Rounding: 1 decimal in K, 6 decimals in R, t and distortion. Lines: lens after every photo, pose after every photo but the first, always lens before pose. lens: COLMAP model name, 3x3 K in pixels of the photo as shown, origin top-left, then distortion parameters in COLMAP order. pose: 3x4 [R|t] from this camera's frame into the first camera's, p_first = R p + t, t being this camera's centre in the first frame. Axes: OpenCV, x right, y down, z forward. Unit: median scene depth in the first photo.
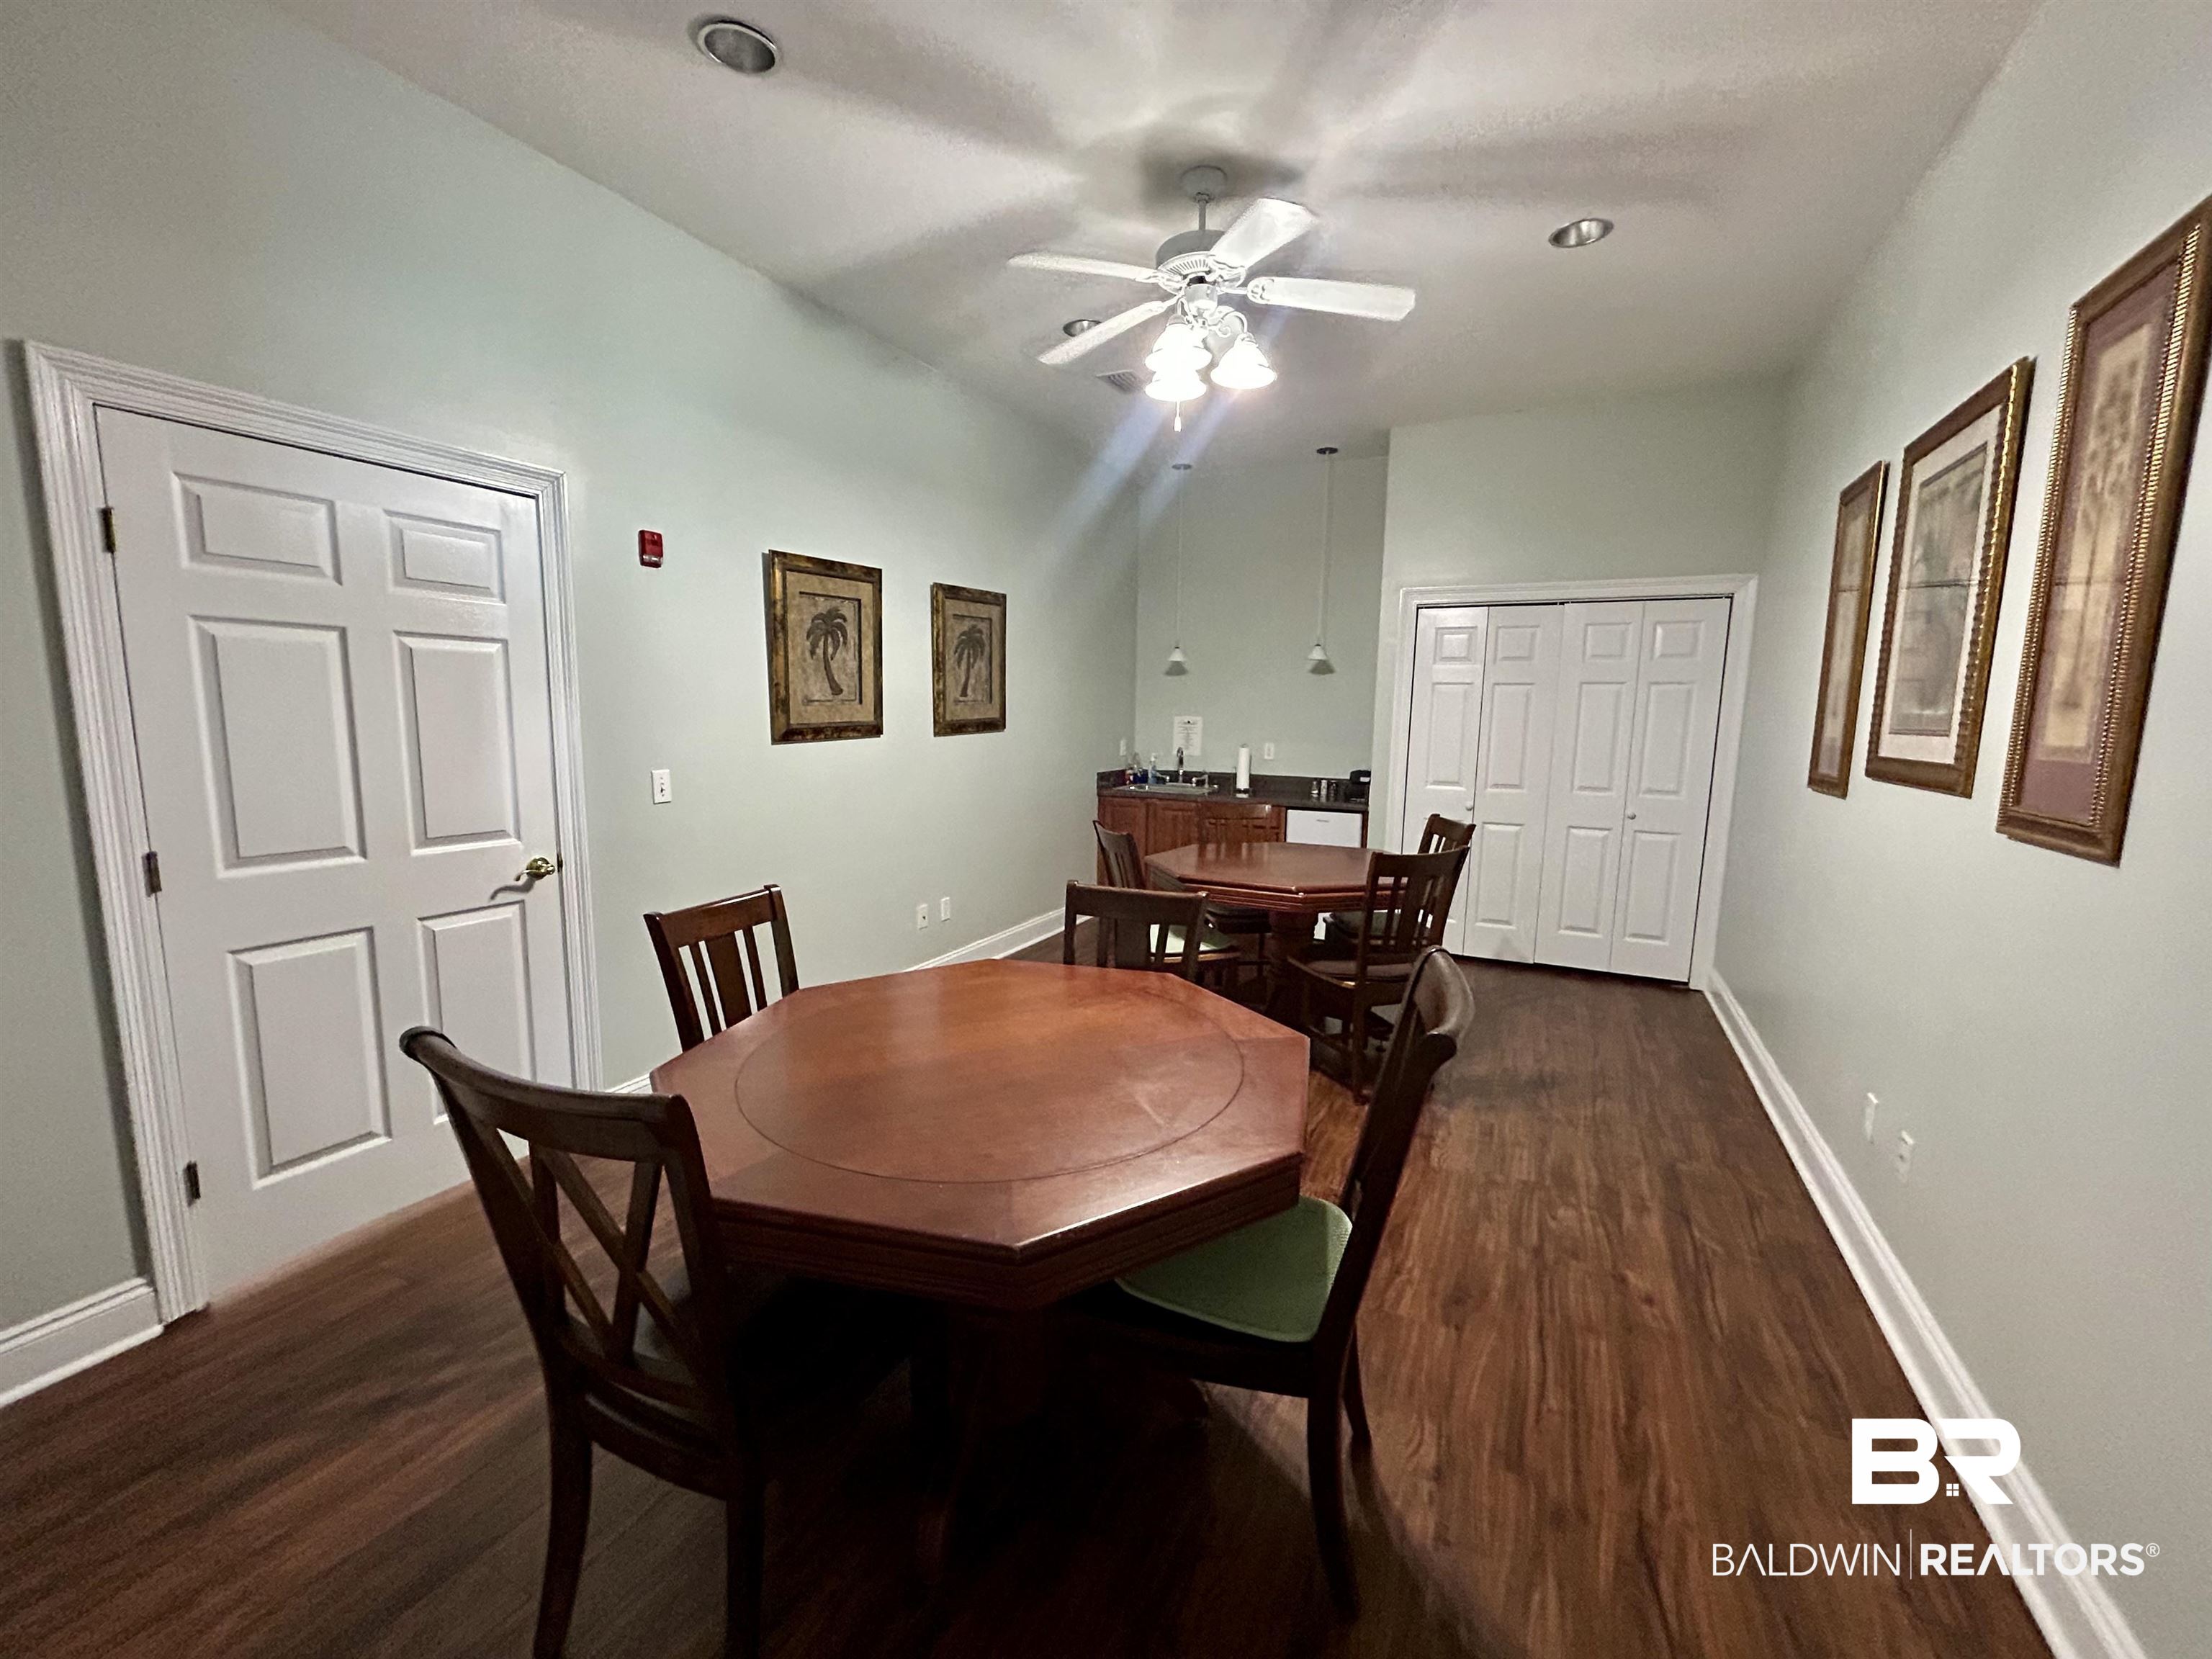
lens RADIAL K [[892.1, 0, 1106.0], [0, 892.1, 829.5], [0, 0, 1]] dist [-0.000115, -0.000009]
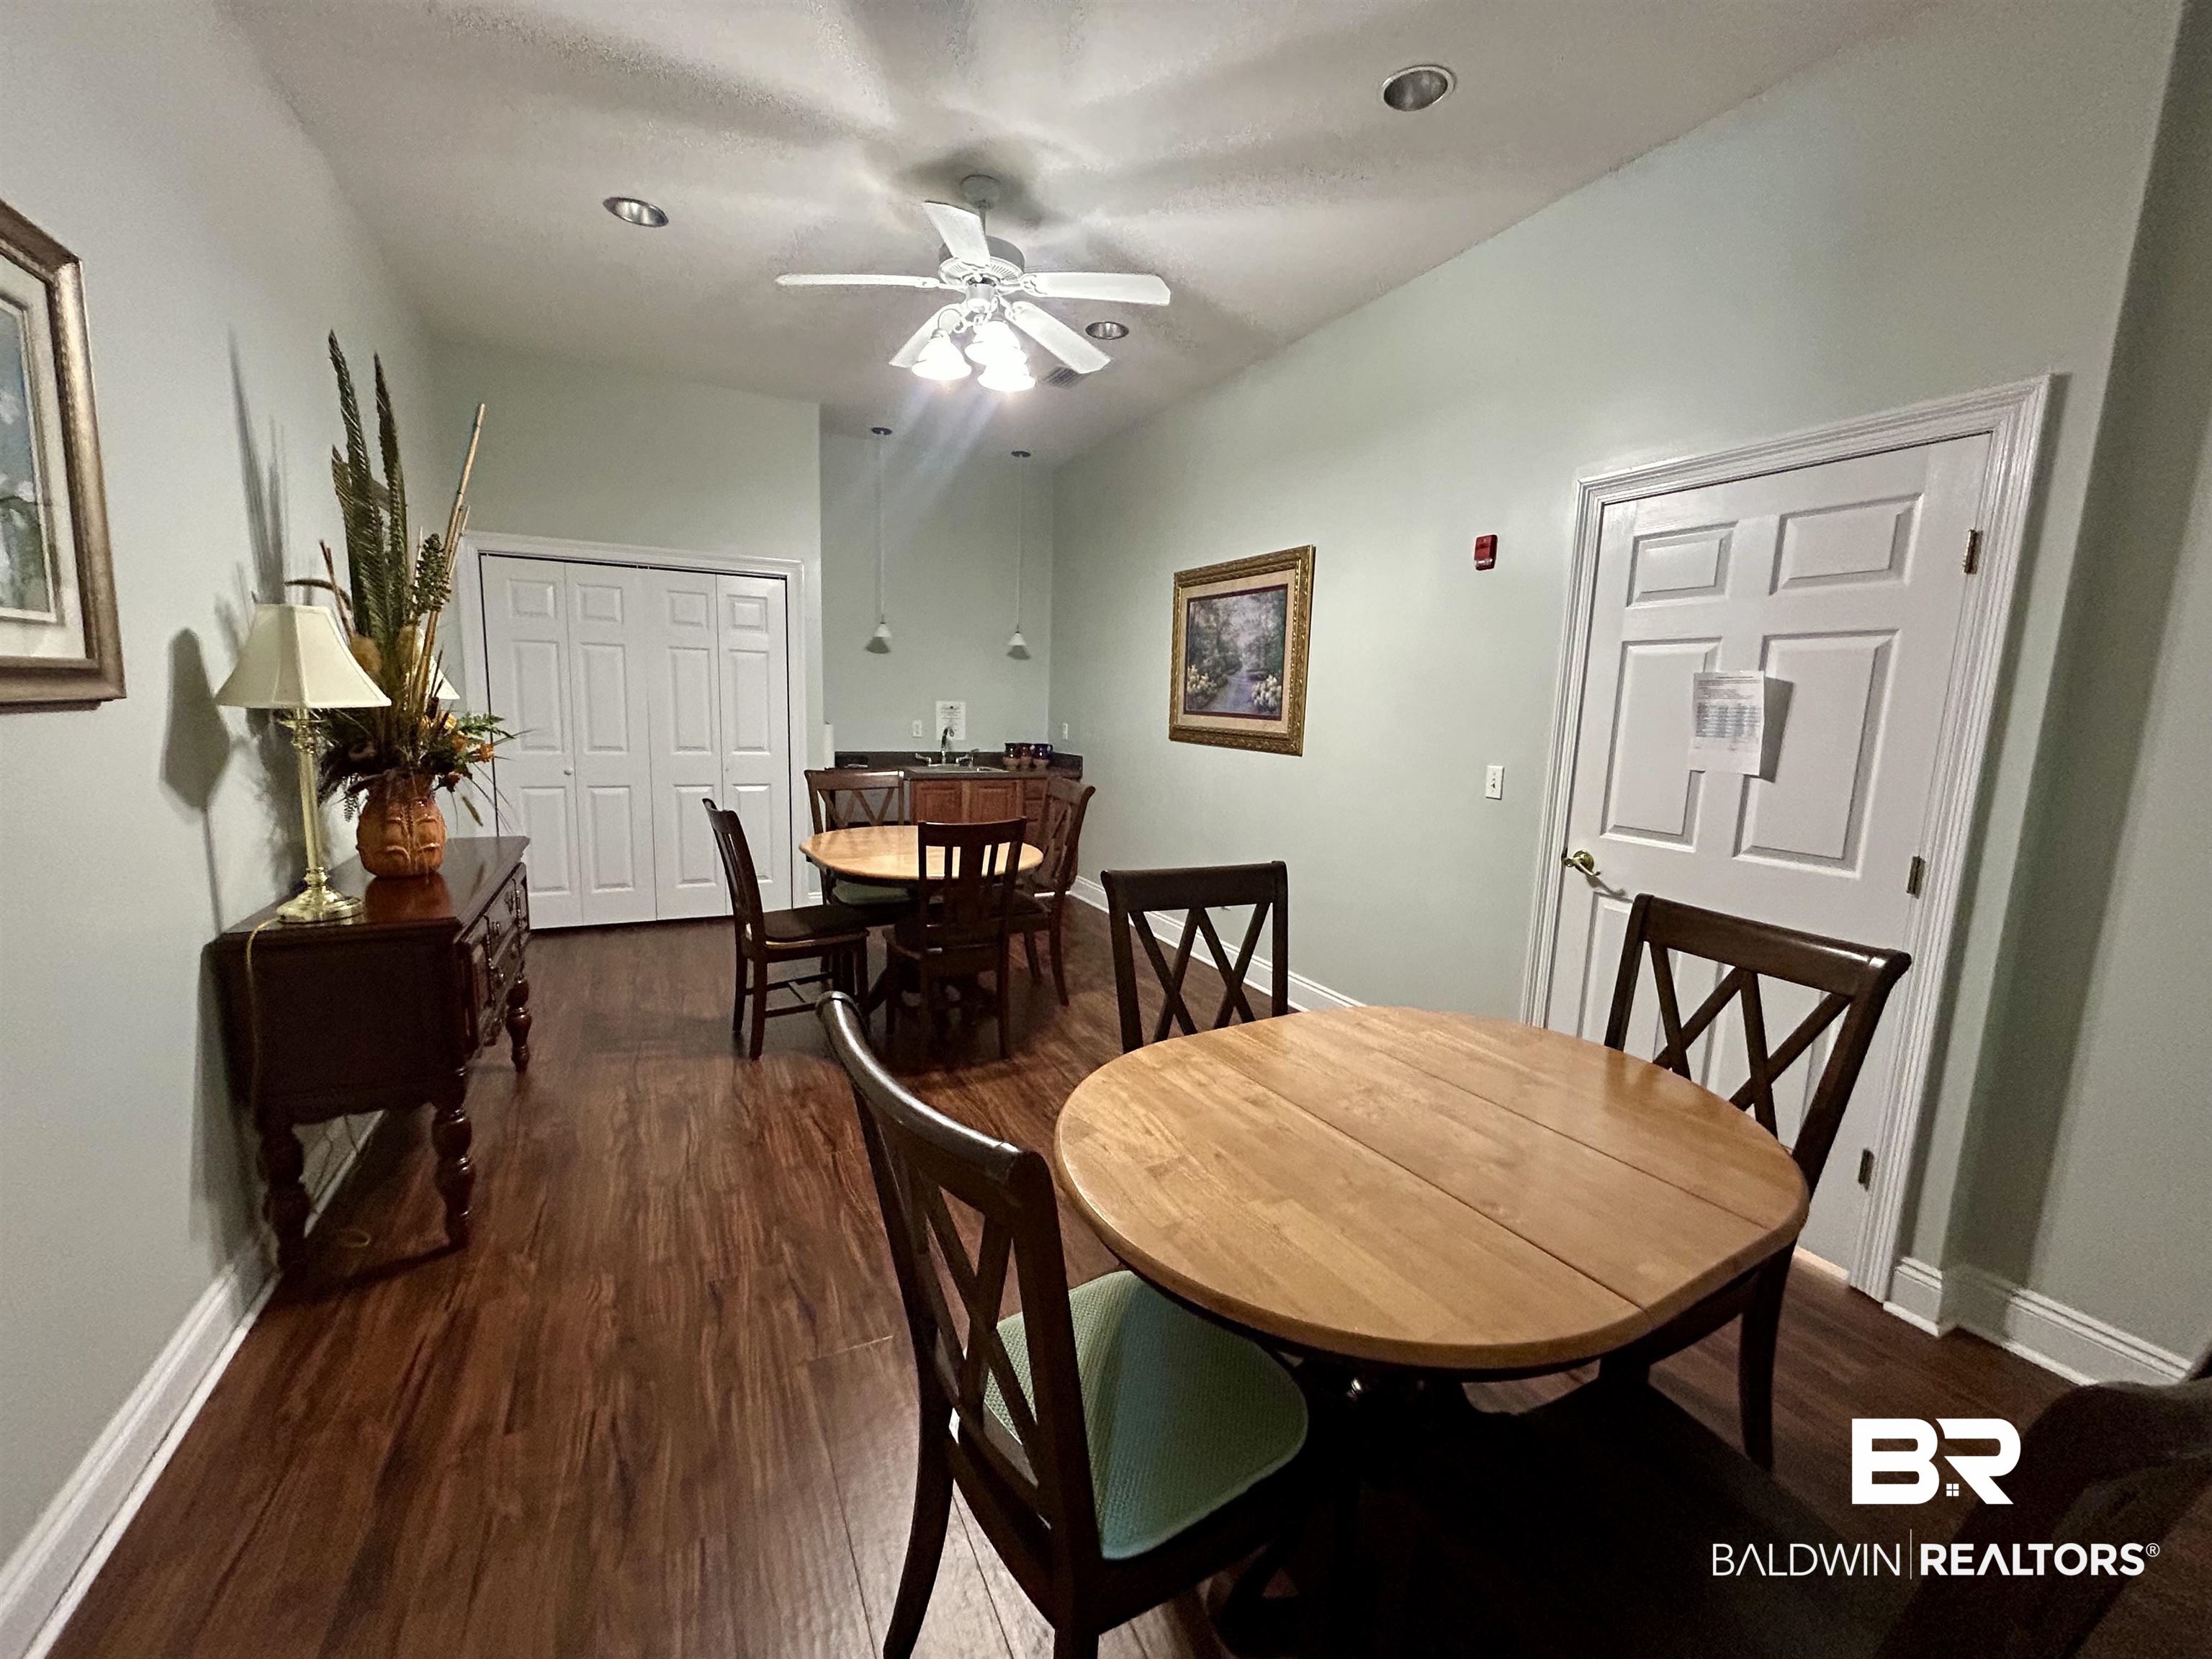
lens RADIAL K [[892.1, 0, 1106.0], [0, 892.1, 829.5], [0, 0, 1]] dist [-0.000115, -0.000009]
pose [[0.604237, -0.100959, 0.790383, -0.598747], [0.074365, 0.994756, 0.070213, -0.036402], [-0.793327, 0.016351, 0.608576, 0.259674]]
